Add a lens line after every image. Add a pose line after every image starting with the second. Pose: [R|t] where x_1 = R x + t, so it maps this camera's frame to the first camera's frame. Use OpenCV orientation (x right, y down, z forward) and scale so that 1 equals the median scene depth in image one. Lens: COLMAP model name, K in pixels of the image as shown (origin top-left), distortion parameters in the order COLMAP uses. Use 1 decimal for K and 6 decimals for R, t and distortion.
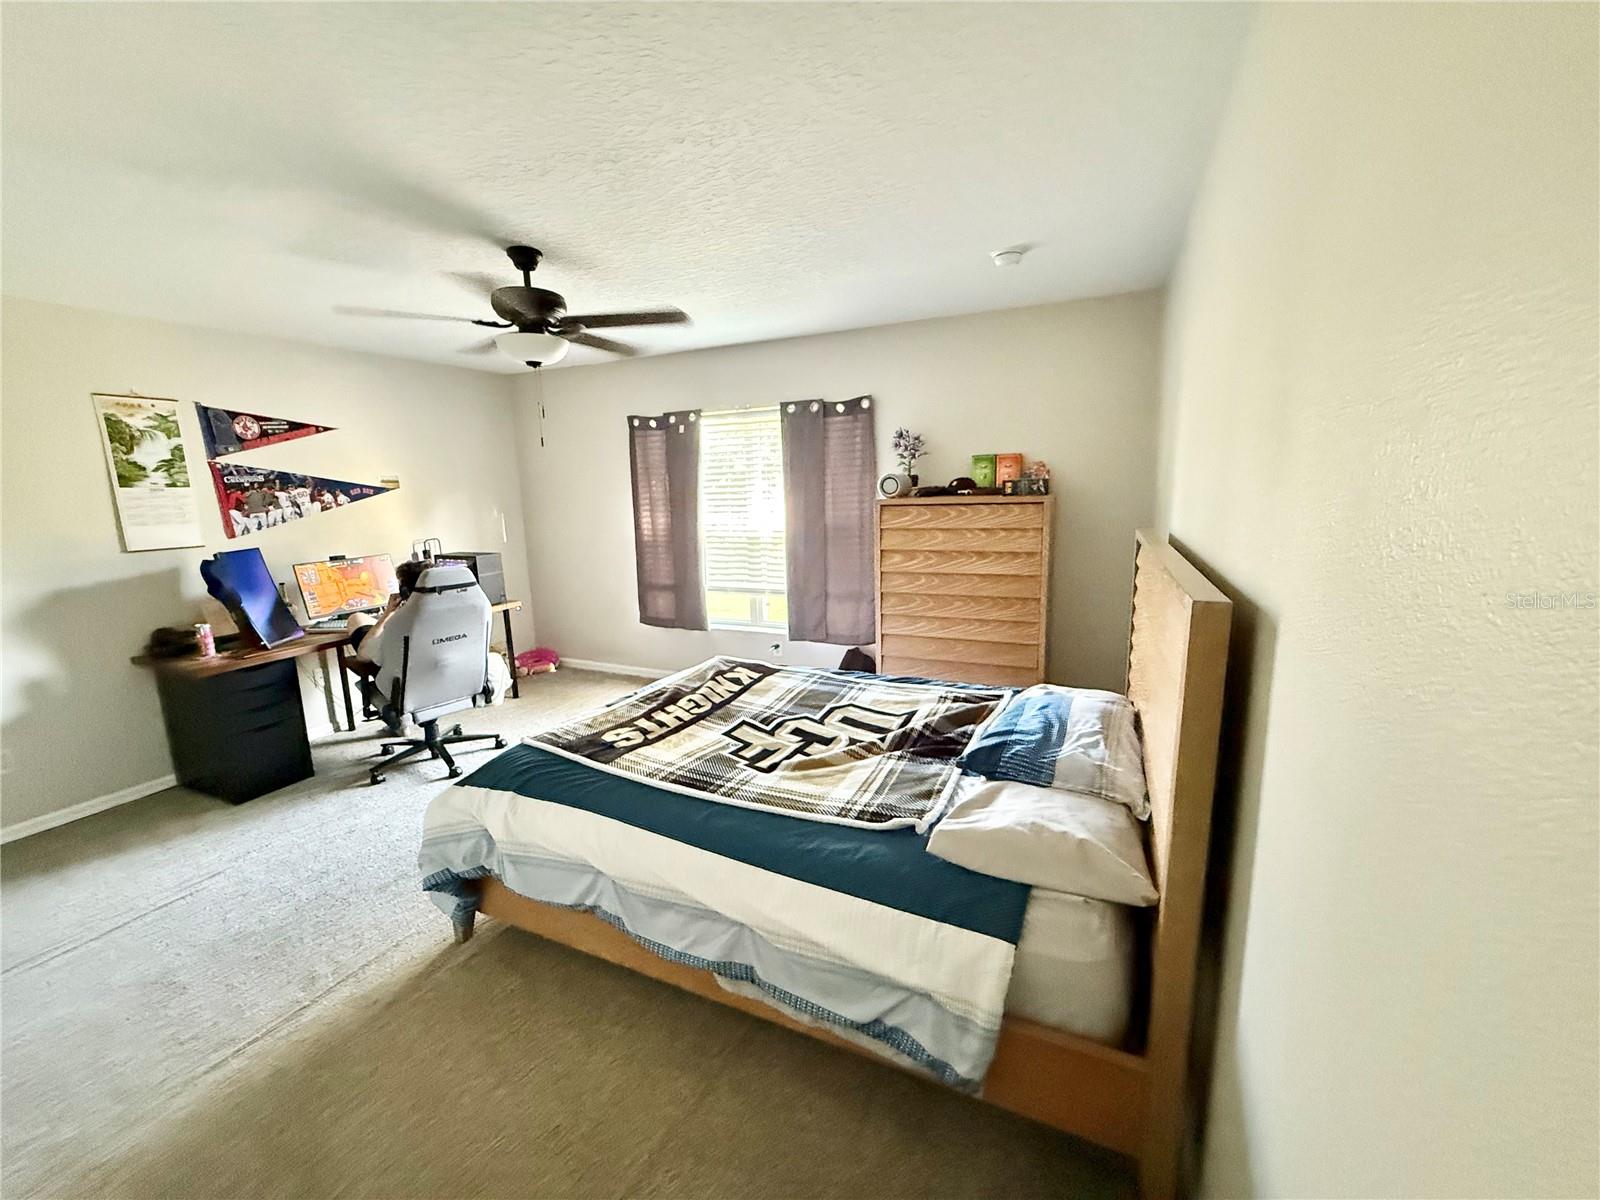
lens RADIAL K [[638.1, 0, 800.0], [0, 638.1, 600.0], [0, 0, 1]] dist [0.001720, 0.000249]
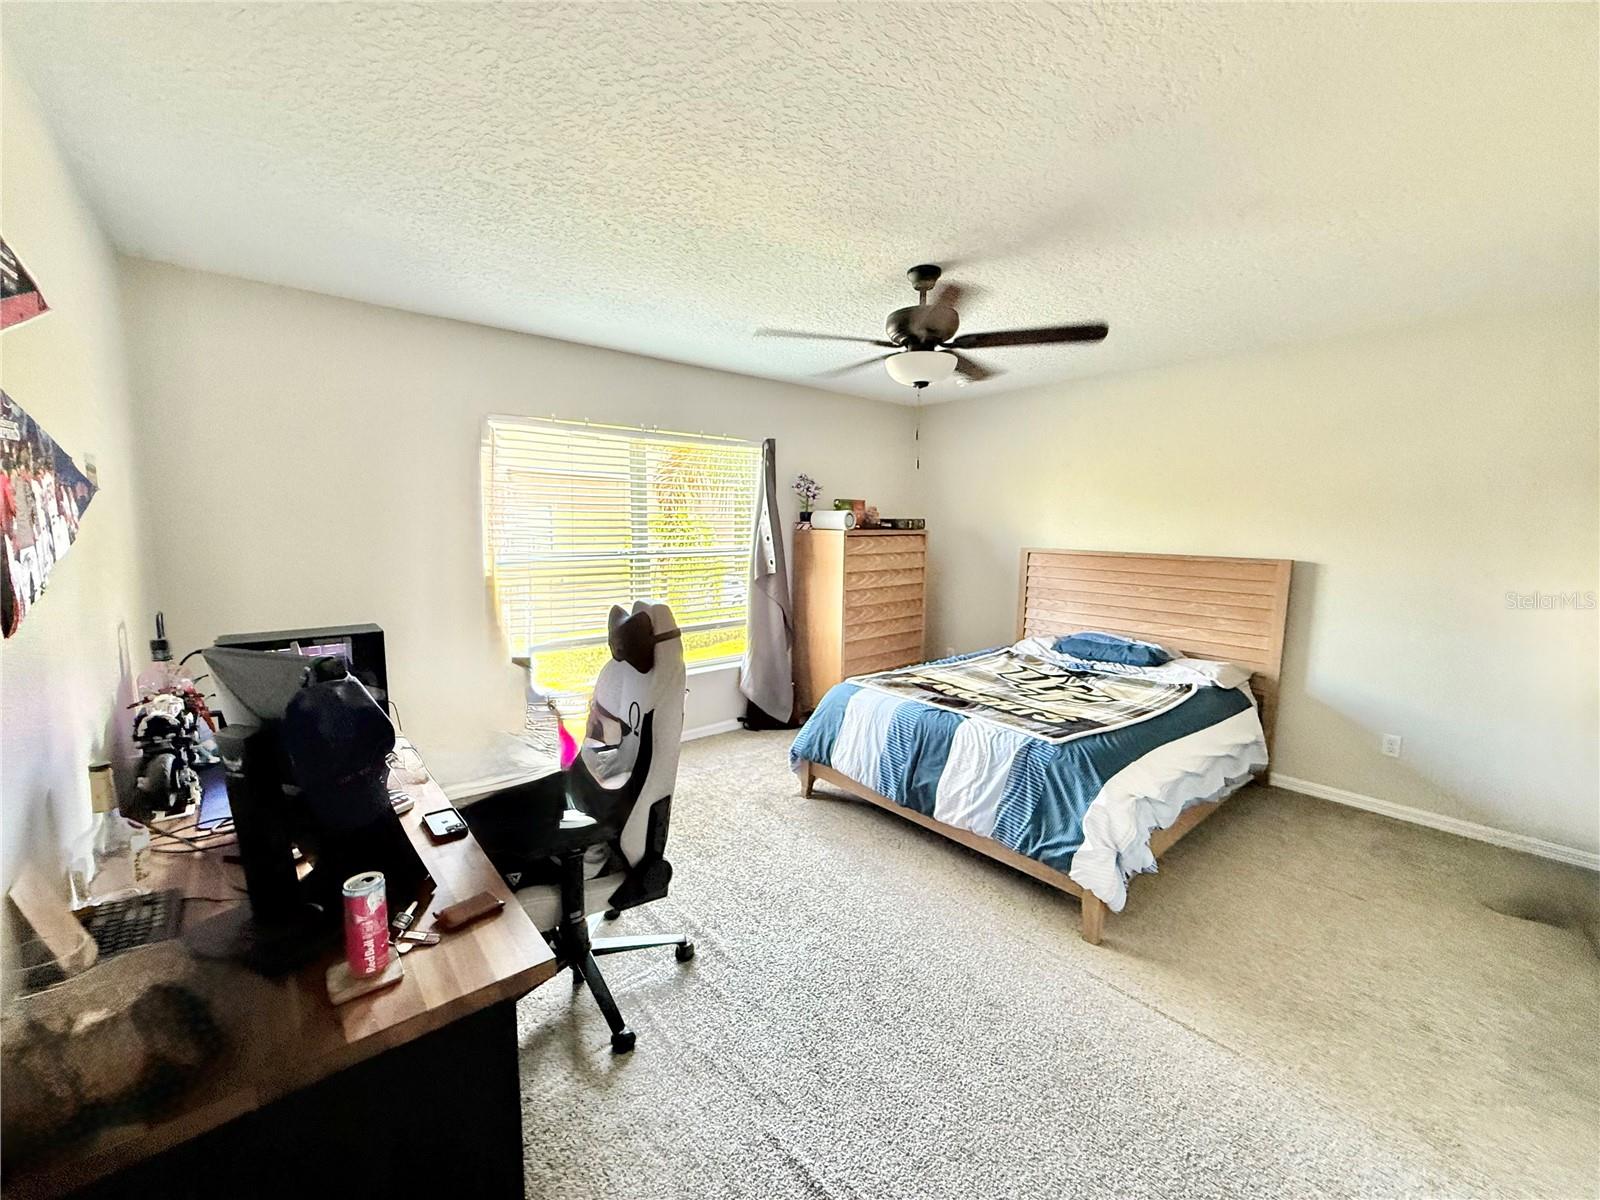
lens RADIAL K [[638.1, 0, 800.0], [0, 638.1, 600.0], [0, 0, 1]] dist [0.001720, 0.000249]
pose [[0.418528, -0.080331, 0.904644, -1.389107], [0.128080, 0.991346, 0.028774, -0.099201], [-0.899127, 0.103824, 0.425195, 0.773004]]
